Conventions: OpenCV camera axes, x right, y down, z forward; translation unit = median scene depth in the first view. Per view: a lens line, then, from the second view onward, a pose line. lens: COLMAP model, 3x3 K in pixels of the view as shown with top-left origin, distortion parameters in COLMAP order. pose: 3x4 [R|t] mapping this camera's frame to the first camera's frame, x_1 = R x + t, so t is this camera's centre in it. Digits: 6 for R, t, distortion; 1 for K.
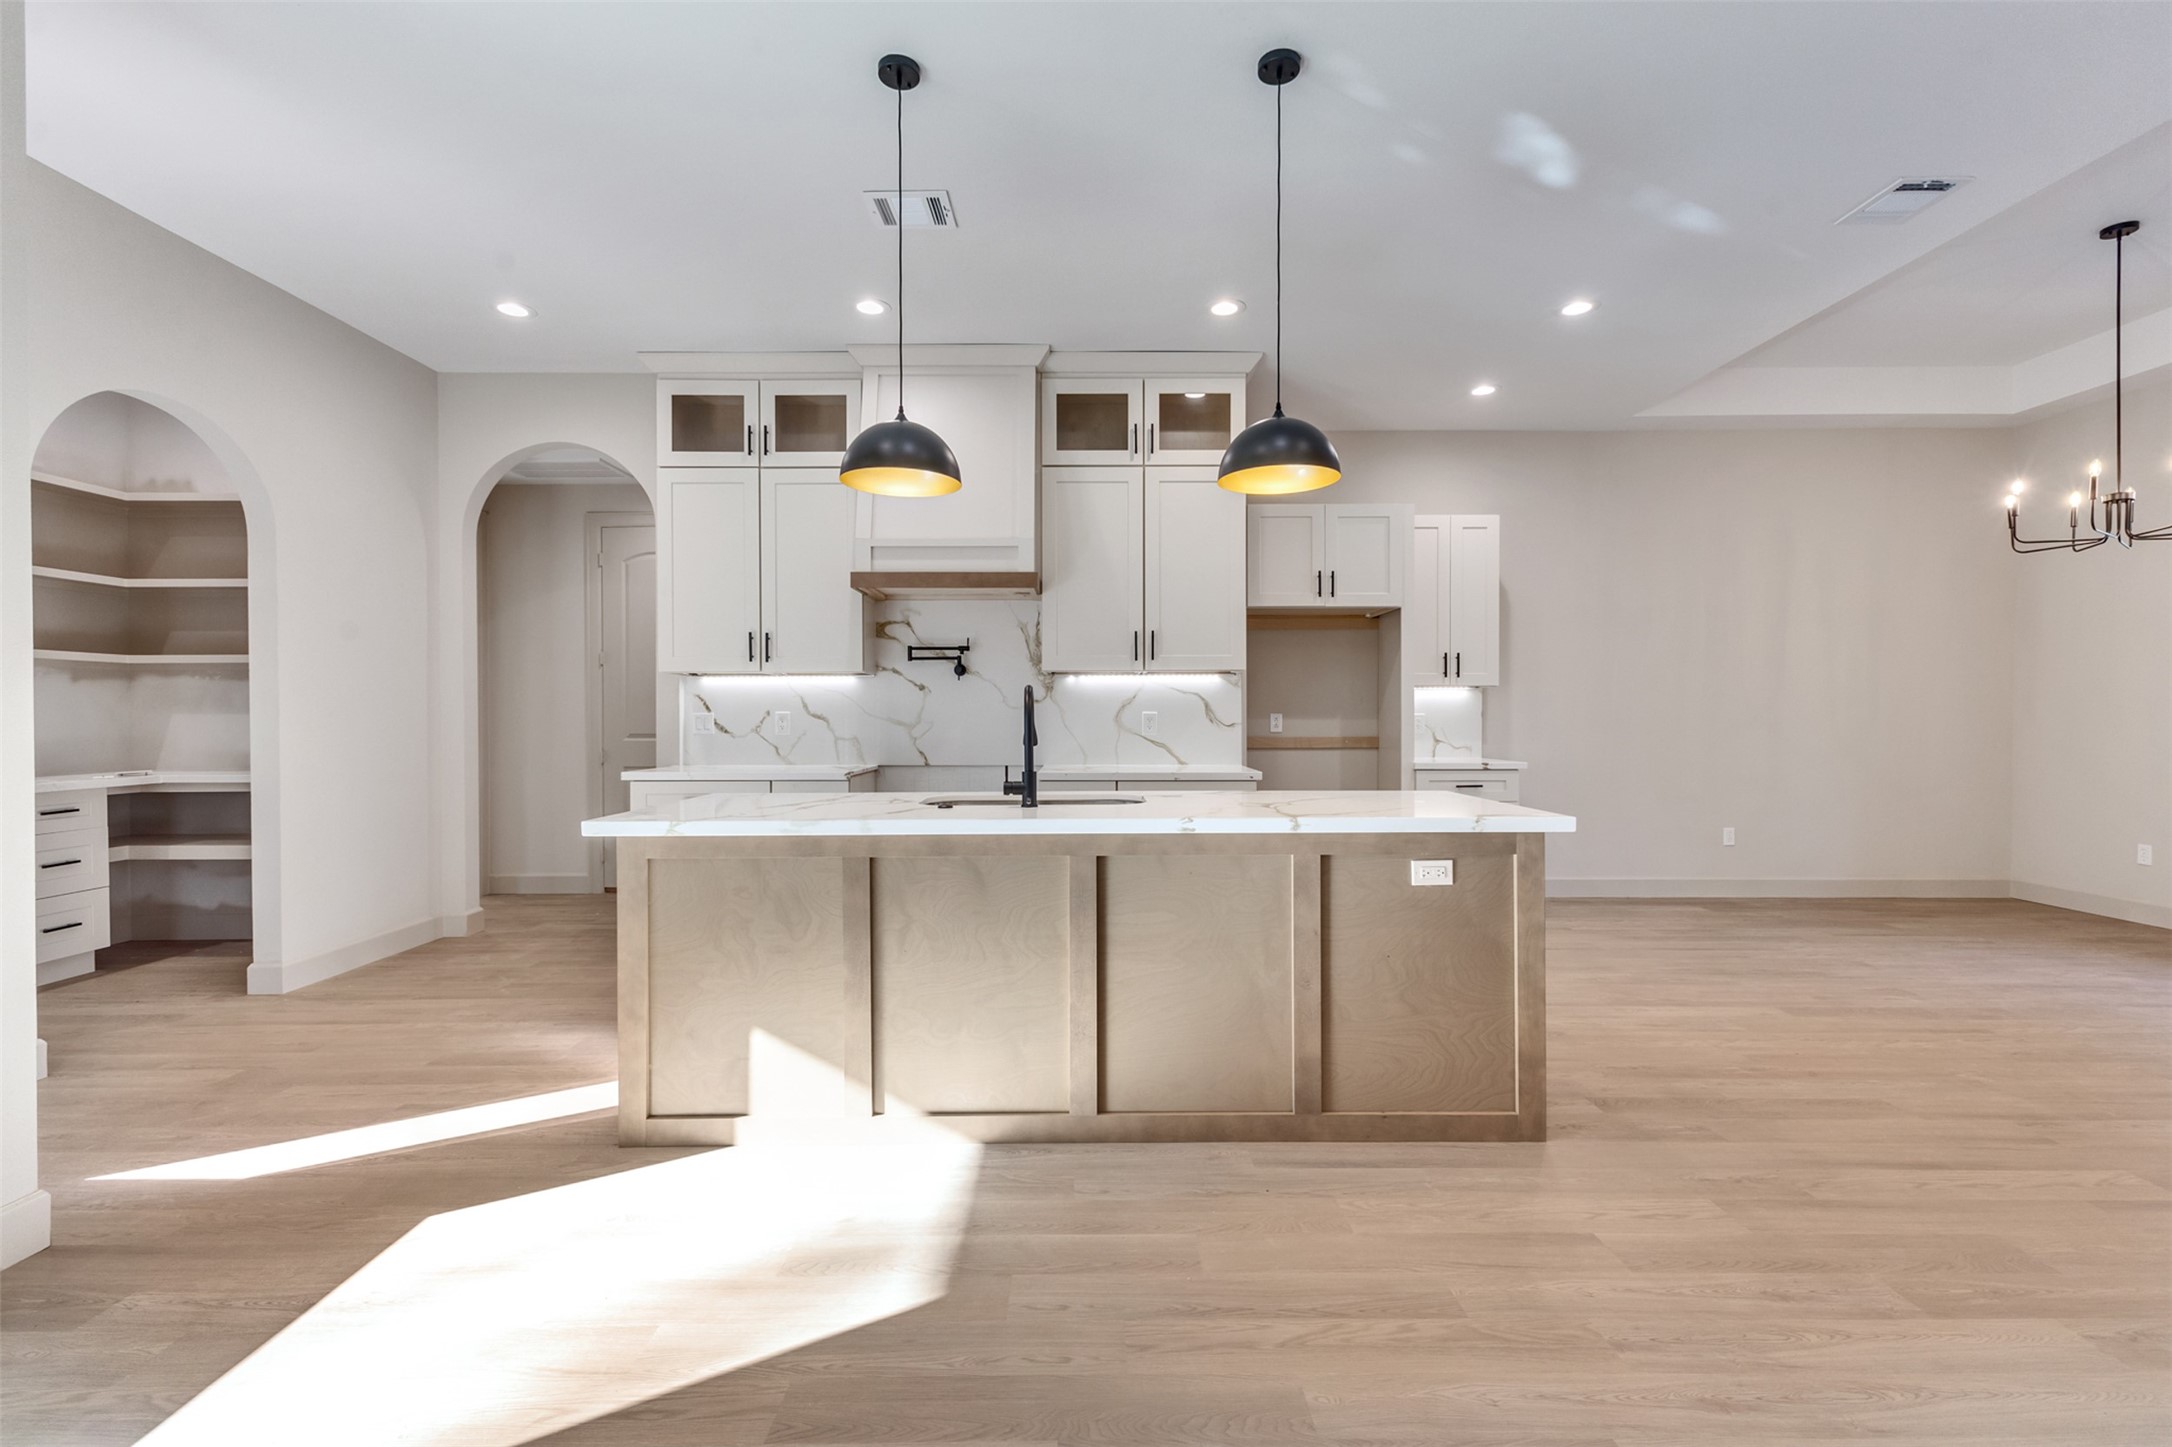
lens RADIAL K [[933.8, 0, 1085.6], [0, 933.8, 722.9], [0, 0, 1]] dist [0.014434, -0.004391]
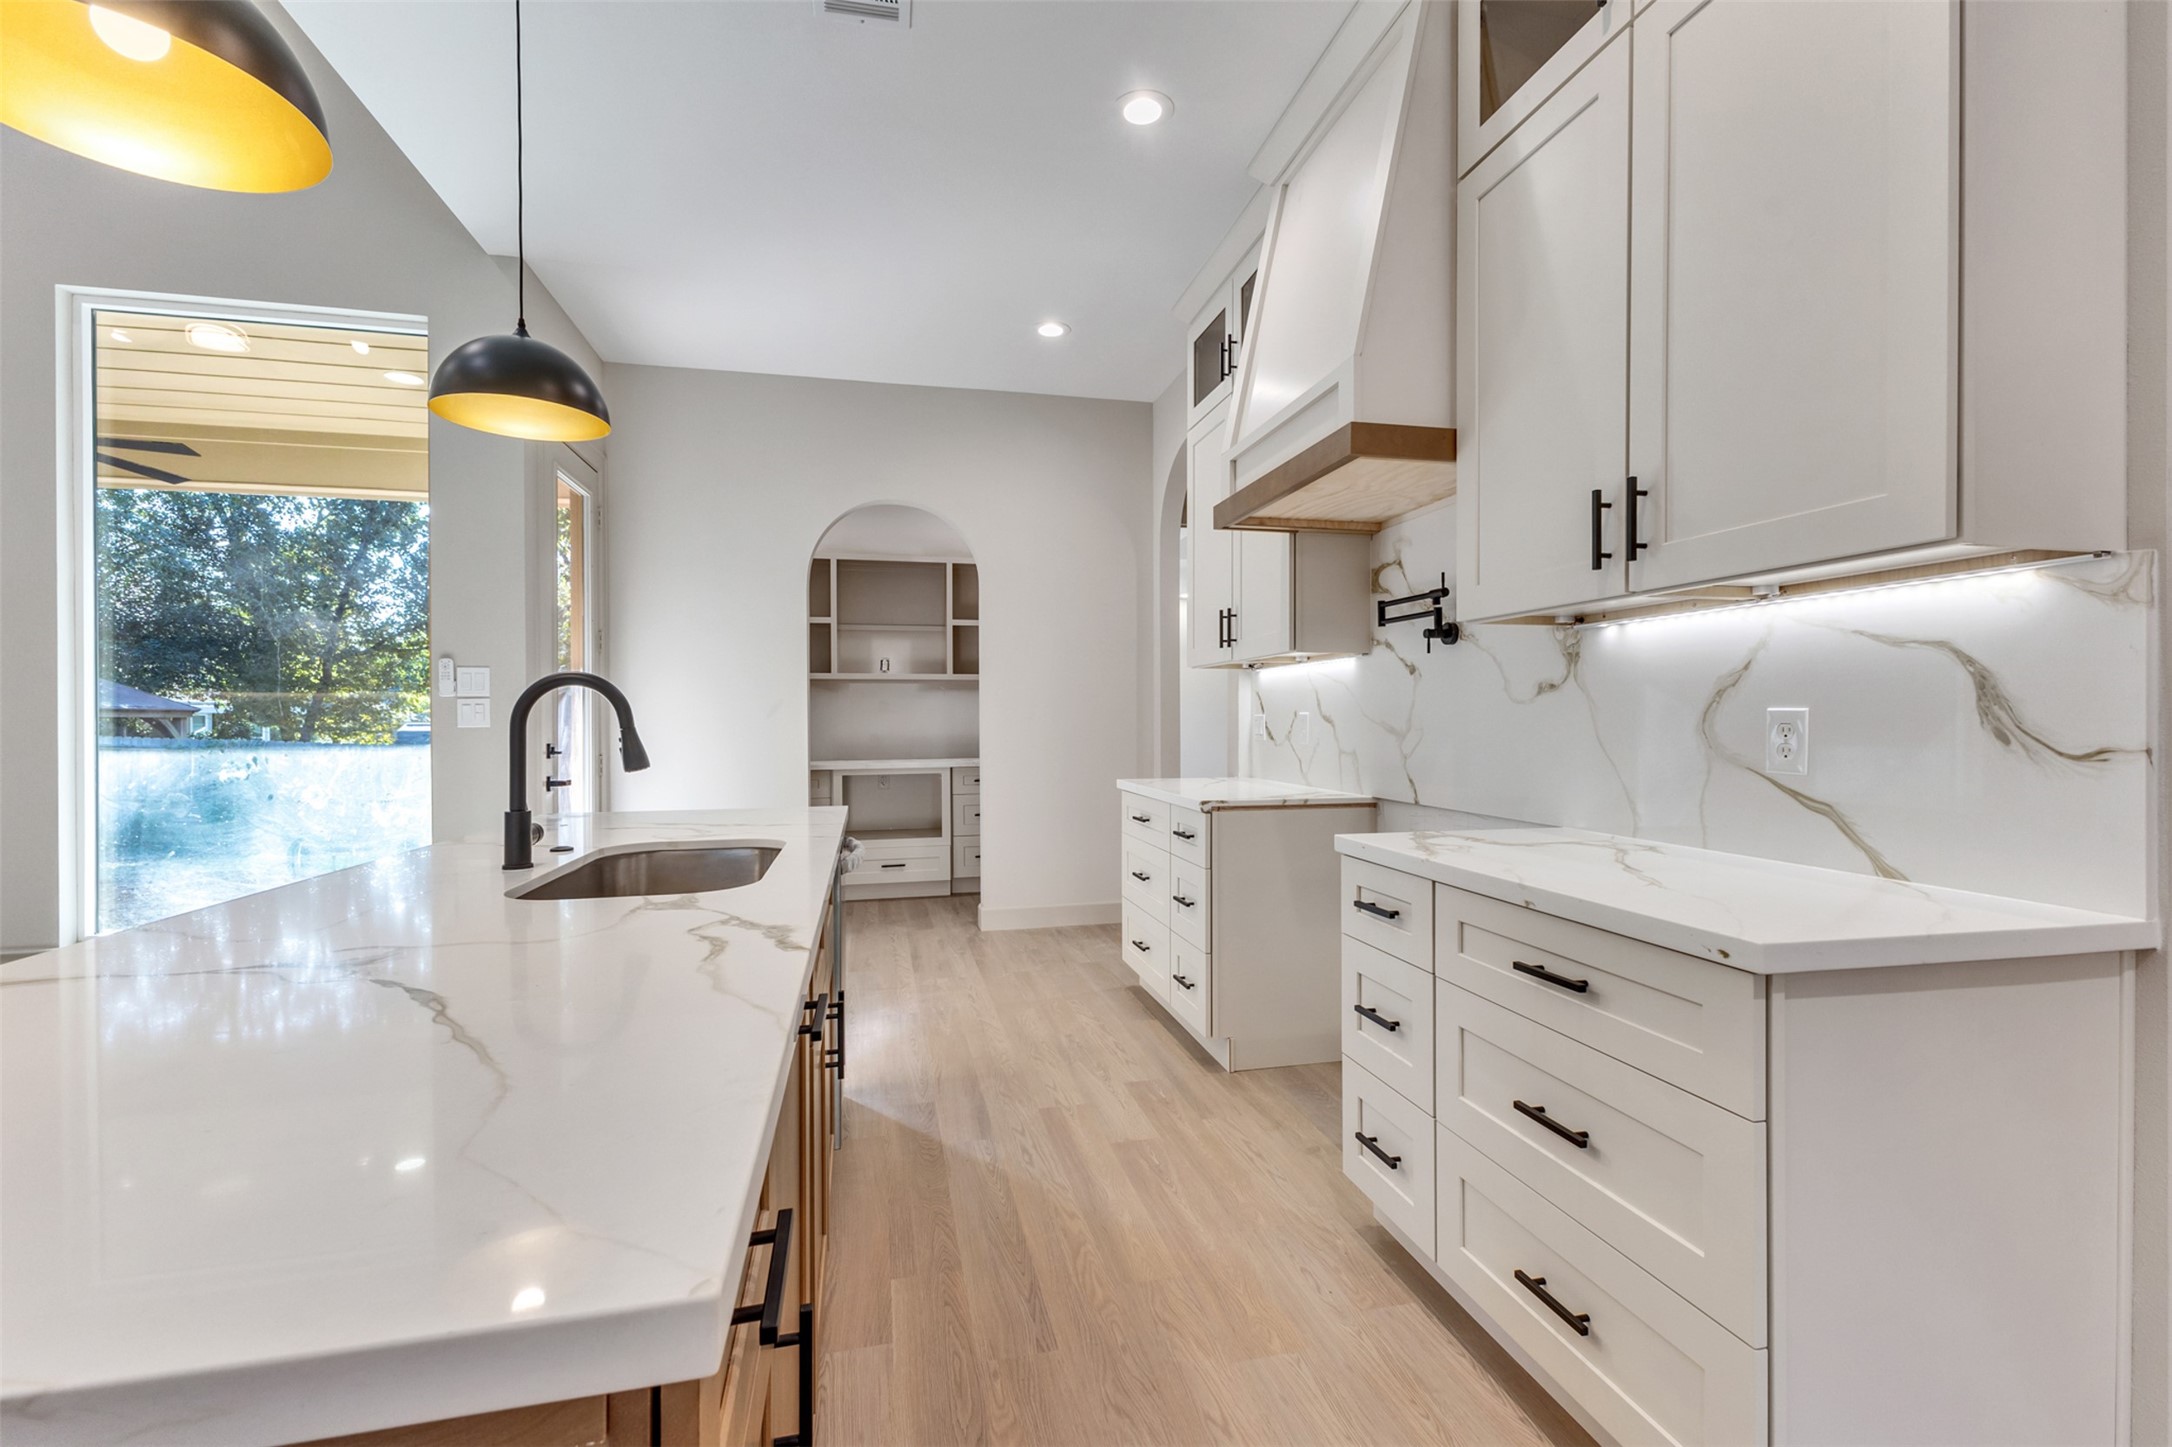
lens RADIAL K [[933.8, 0, 1086.0], [0, 933.8, 725.7], [0, 0, 1]] dist [0.014434, -0.004391]
pose [[0.221280, 0.007902, -0.975178, 0.439207], [-0.004921, 0.999963, 0.006986, -0.007577], [0.975198, 0.003253, 0.221310, 0.853593]]
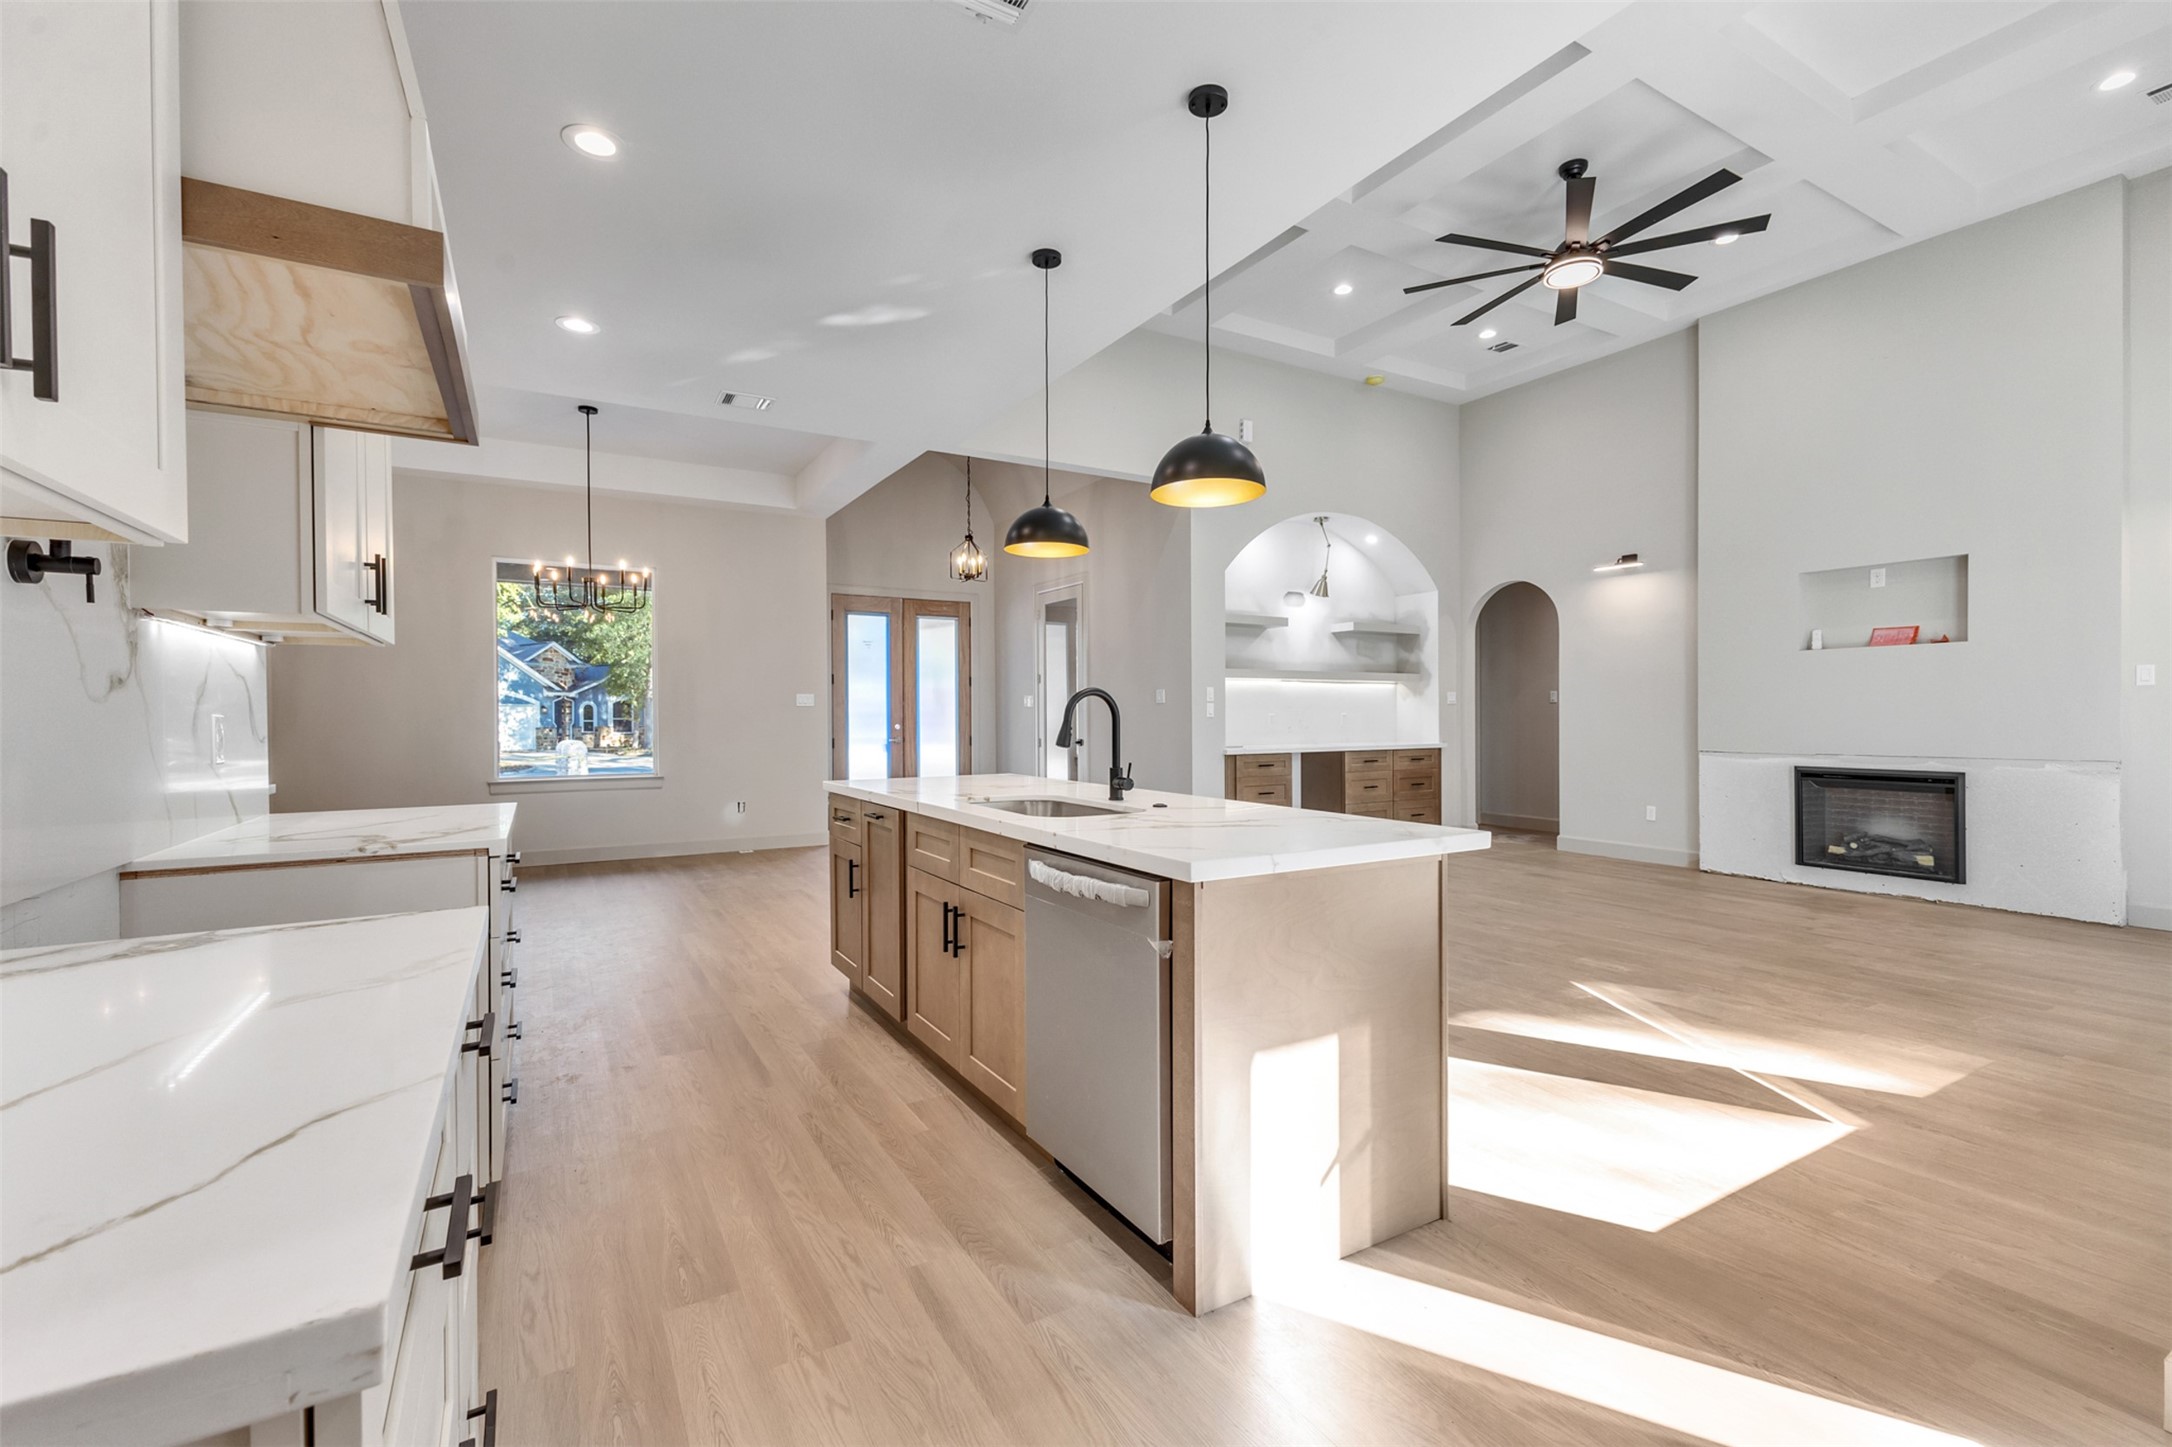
lens RADIAL K [[933.8, 0, 1086.4], [0, 933.8, 720.0], [0, 0, 1]] dist [0.014434, -0.004391]
pose [[-0.504875, -0.001103, 0.863192, -0.686253], [0.012236, 0.999890, 0.008434, -0.009418], [-0.863106, 0.014821, -0.504805, 1.098265]]
